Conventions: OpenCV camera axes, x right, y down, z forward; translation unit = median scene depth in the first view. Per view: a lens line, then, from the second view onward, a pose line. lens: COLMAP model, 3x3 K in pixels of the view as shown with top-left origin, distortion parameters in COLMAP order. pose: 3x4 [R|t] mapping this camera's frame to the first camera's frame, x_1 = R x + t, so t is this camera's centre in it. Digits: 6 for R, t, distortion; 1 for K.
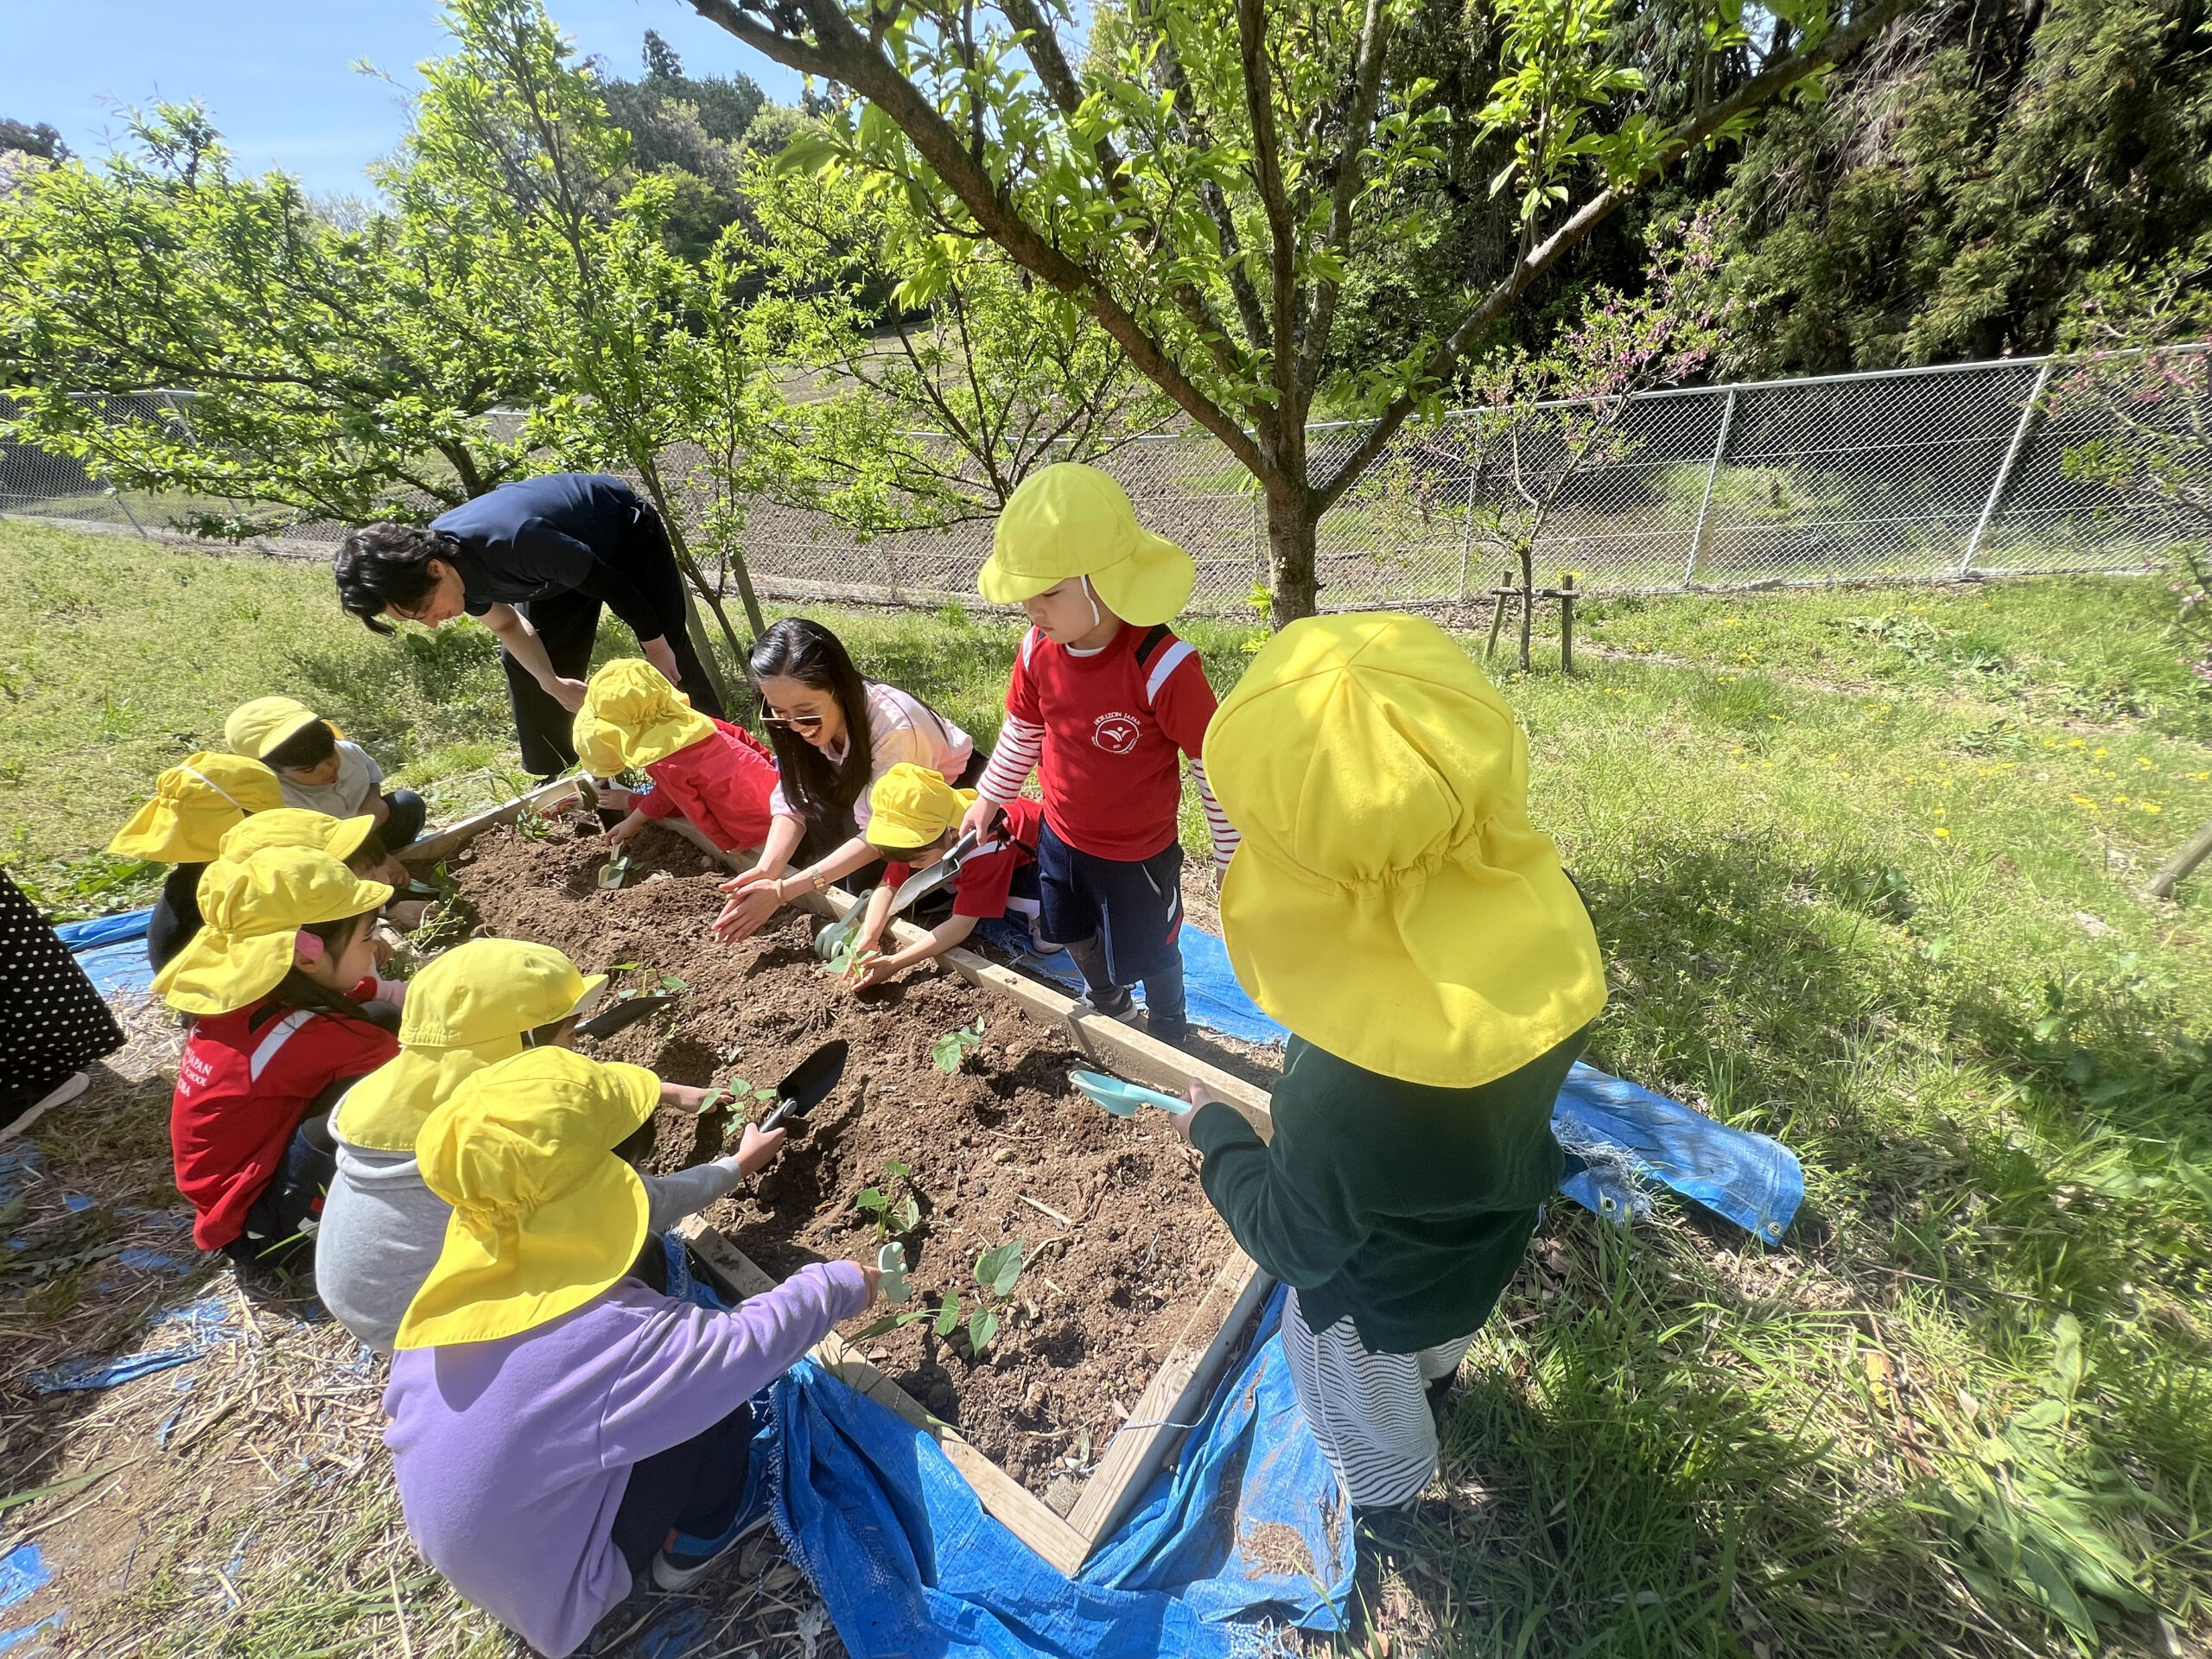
lens RADIAL K [[885.2, 0, 1102.6], [0, 885.2, 827.4], [0, 0, 1]] dist [-0.002436, 0.000446]
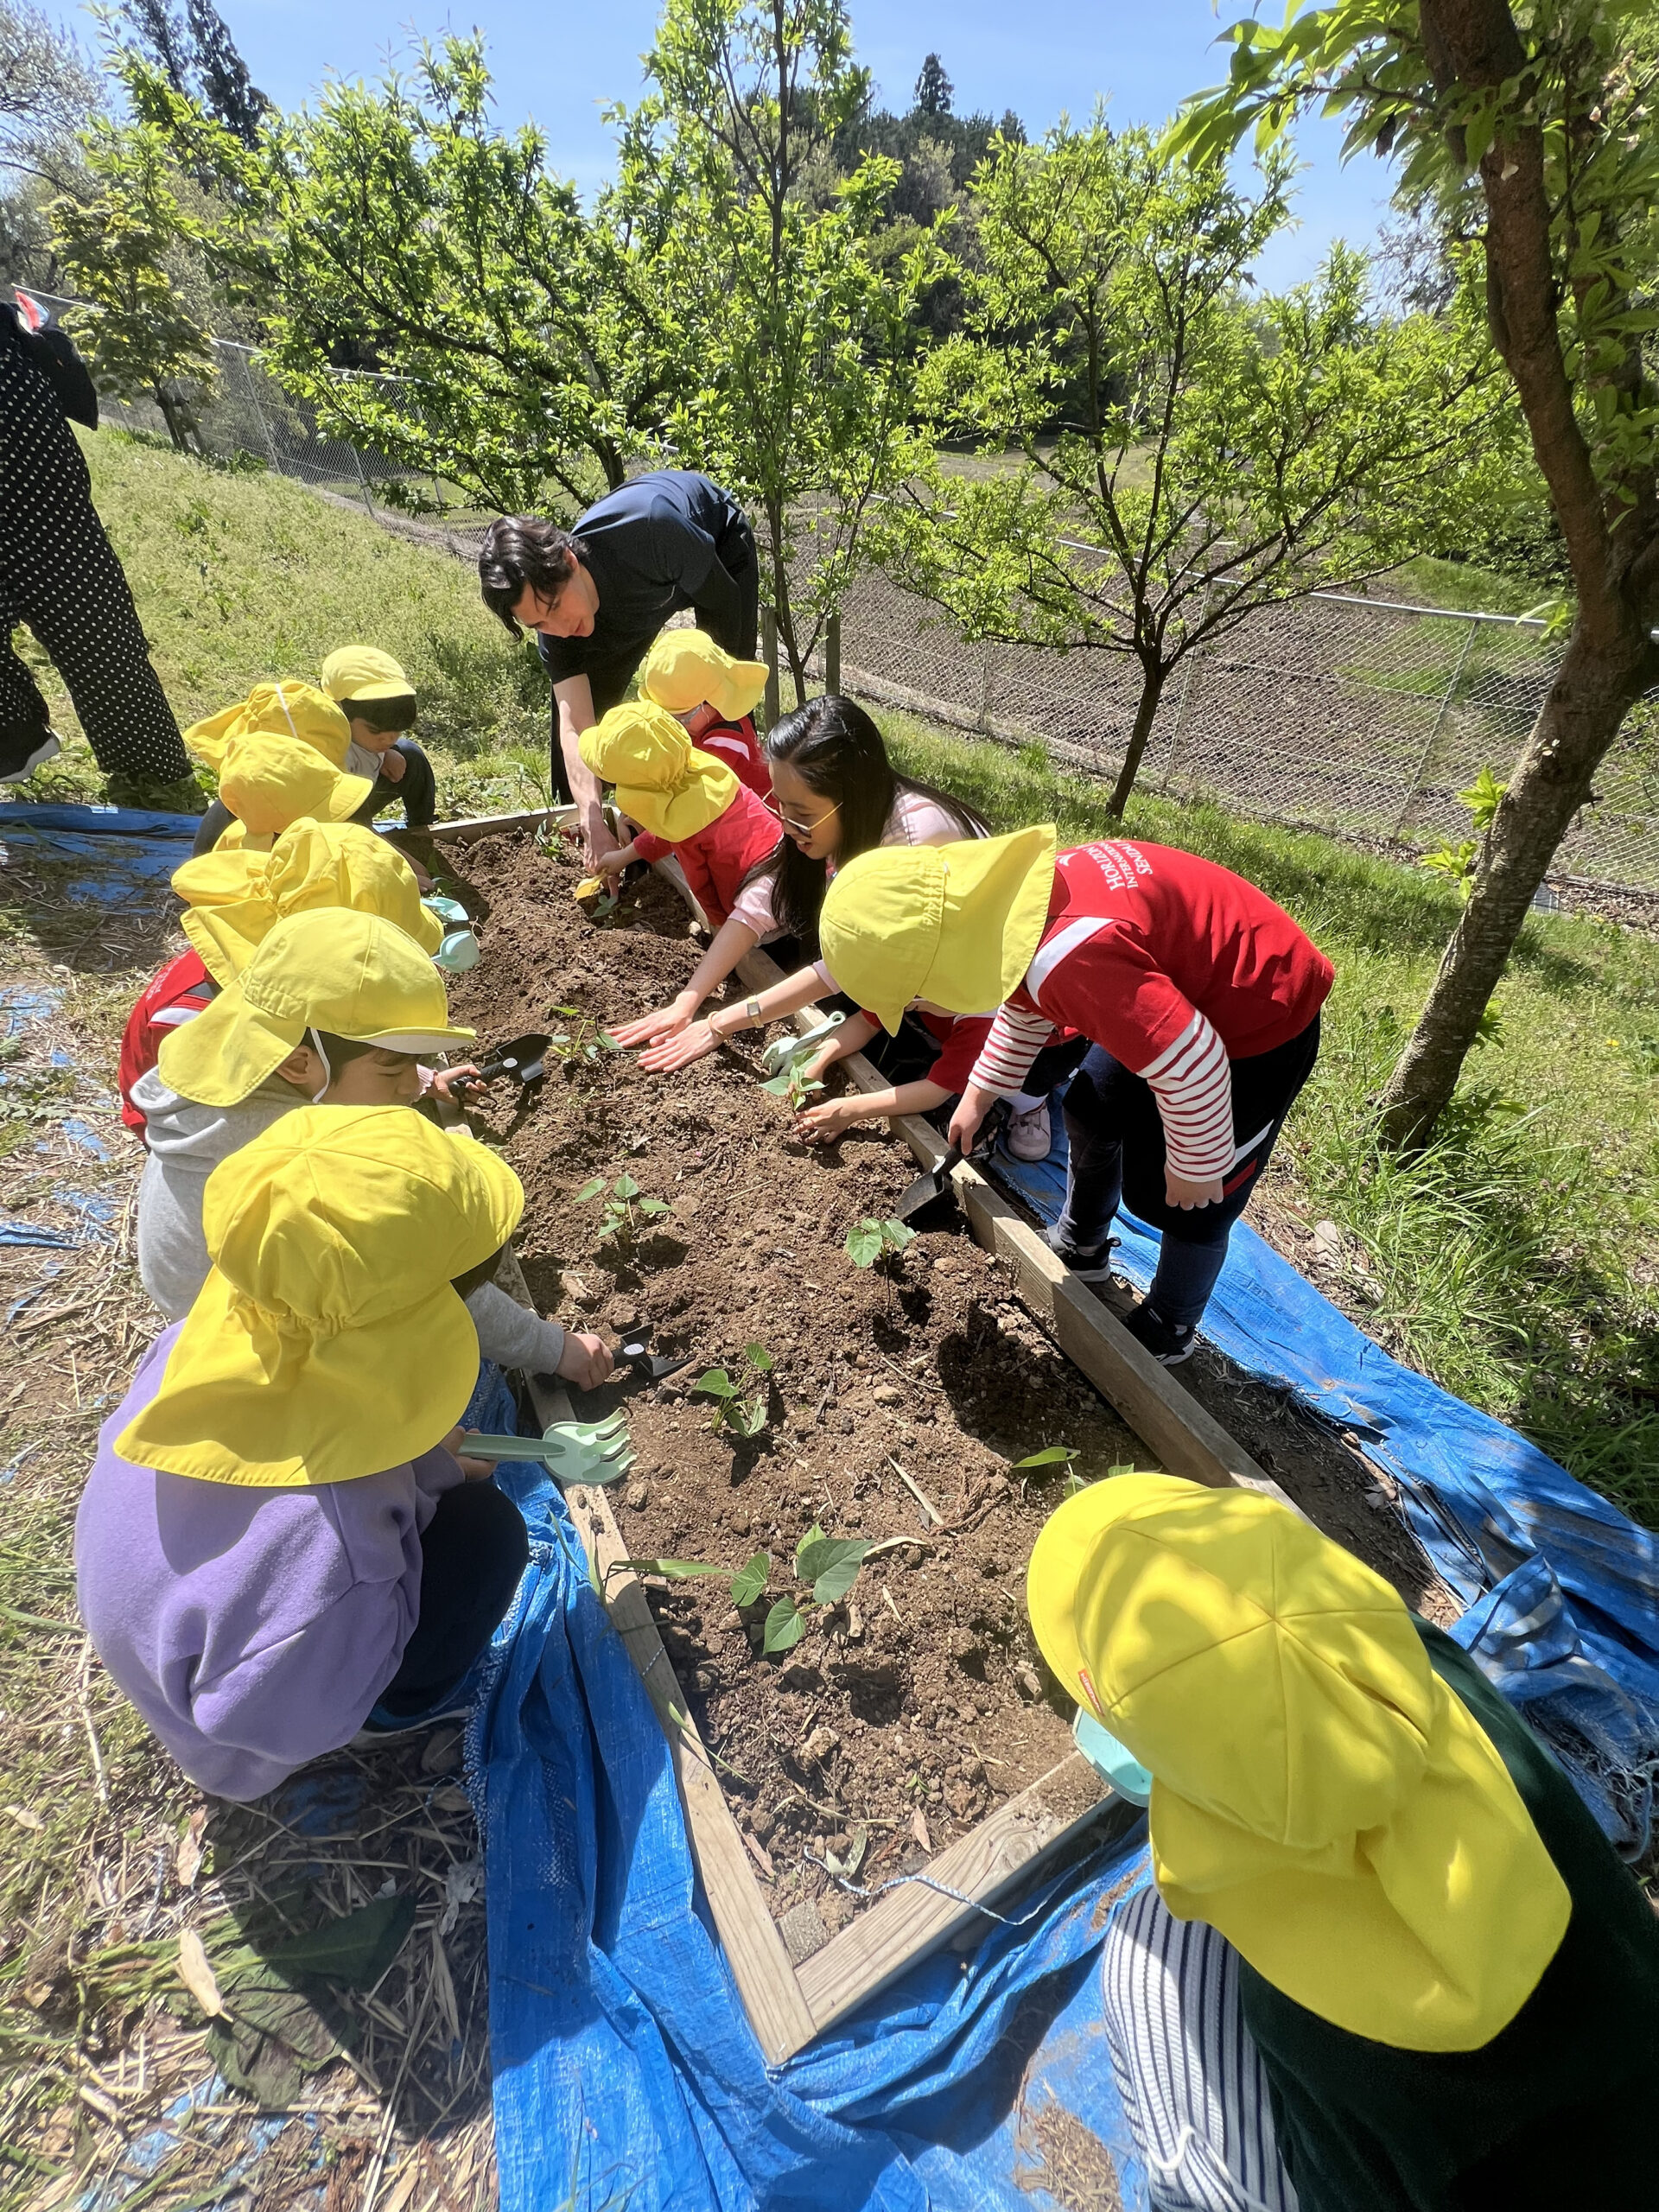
lens RADIAL K [[885.2, 0, 826.4], [0, 885.2, 1104.4], [0, 0, 1]] dist [-0.002436, 0.000446]
pose [[0.904091, 0.342813, -0.255145, -0.028134], [-0.305734, 0.936027, 0.174300, 0.007672], [0.298575, -0.079577, 0.951063, 0.150131]]
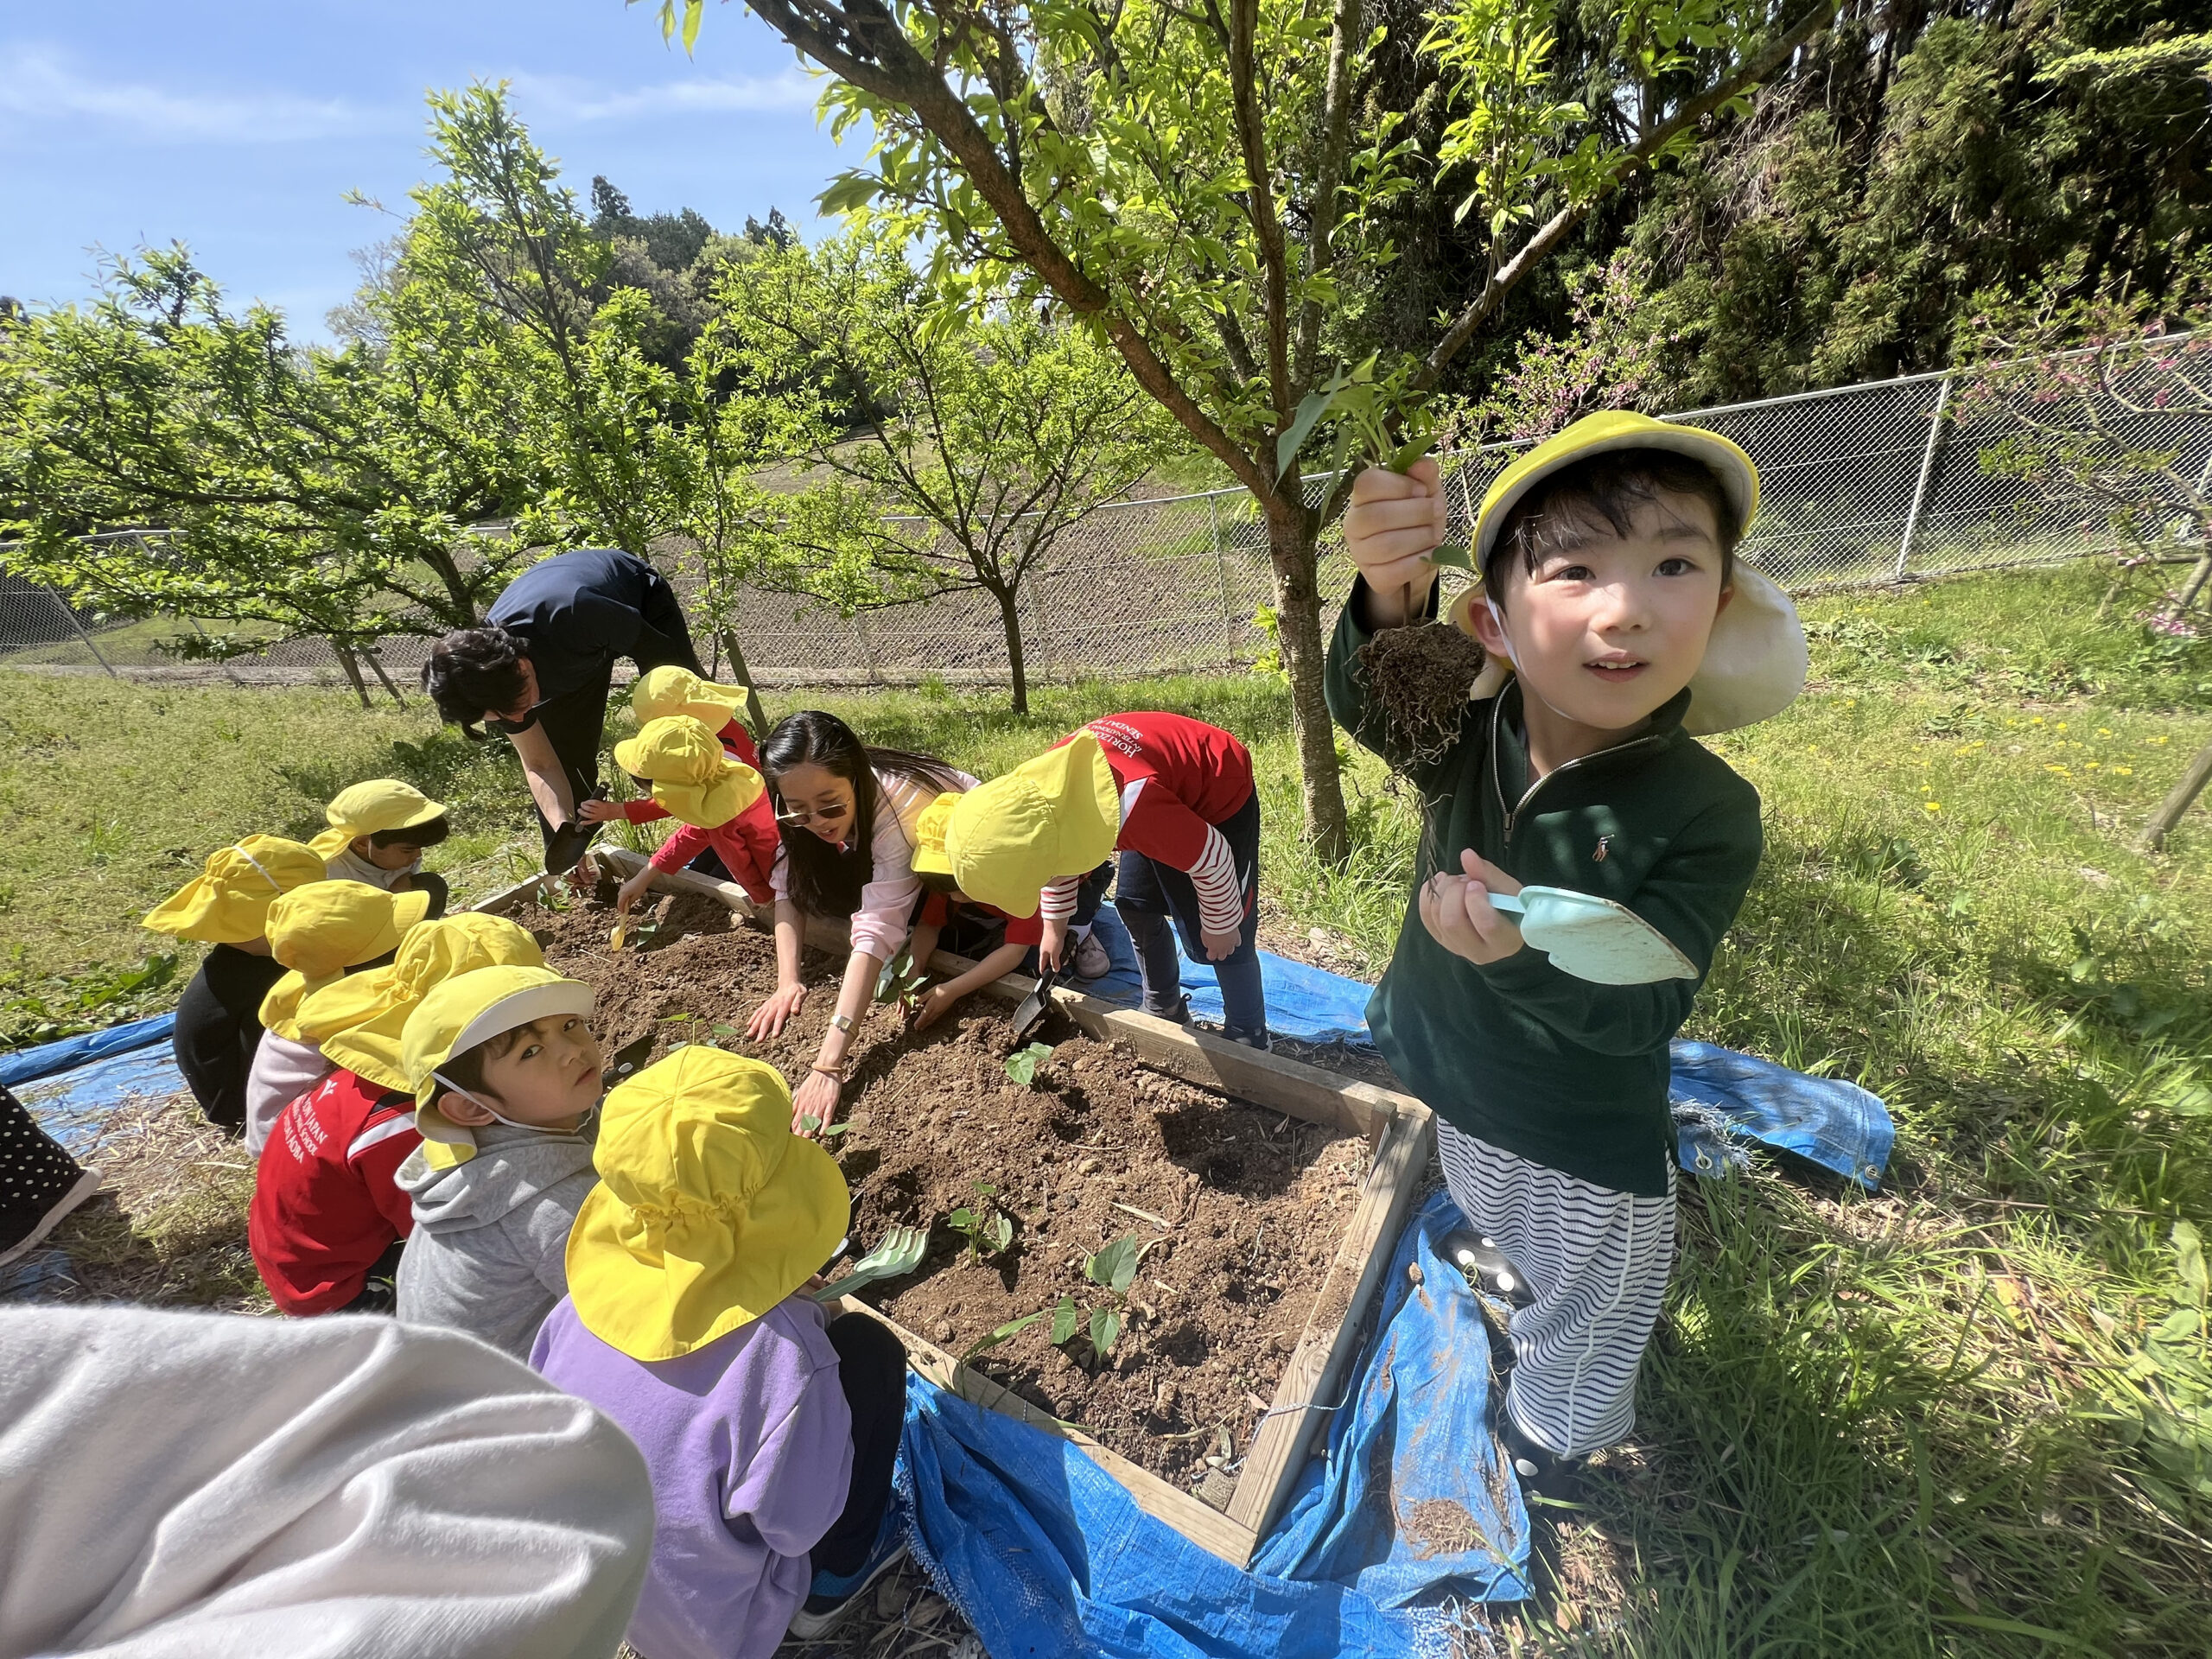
lens RADIAL K [[885.2, 0, 1104.2], [0, 885.2, 825.8], [0, 0, 1]] dist [-0.002436, 0.000446]
pose [[0.996449, -0.080260, 0.025462, -0.050695], [0.082030, 0.993538, -0.078447, 0.042621], [-0.019002, 0.080257, 0.996593, -0.000863]]
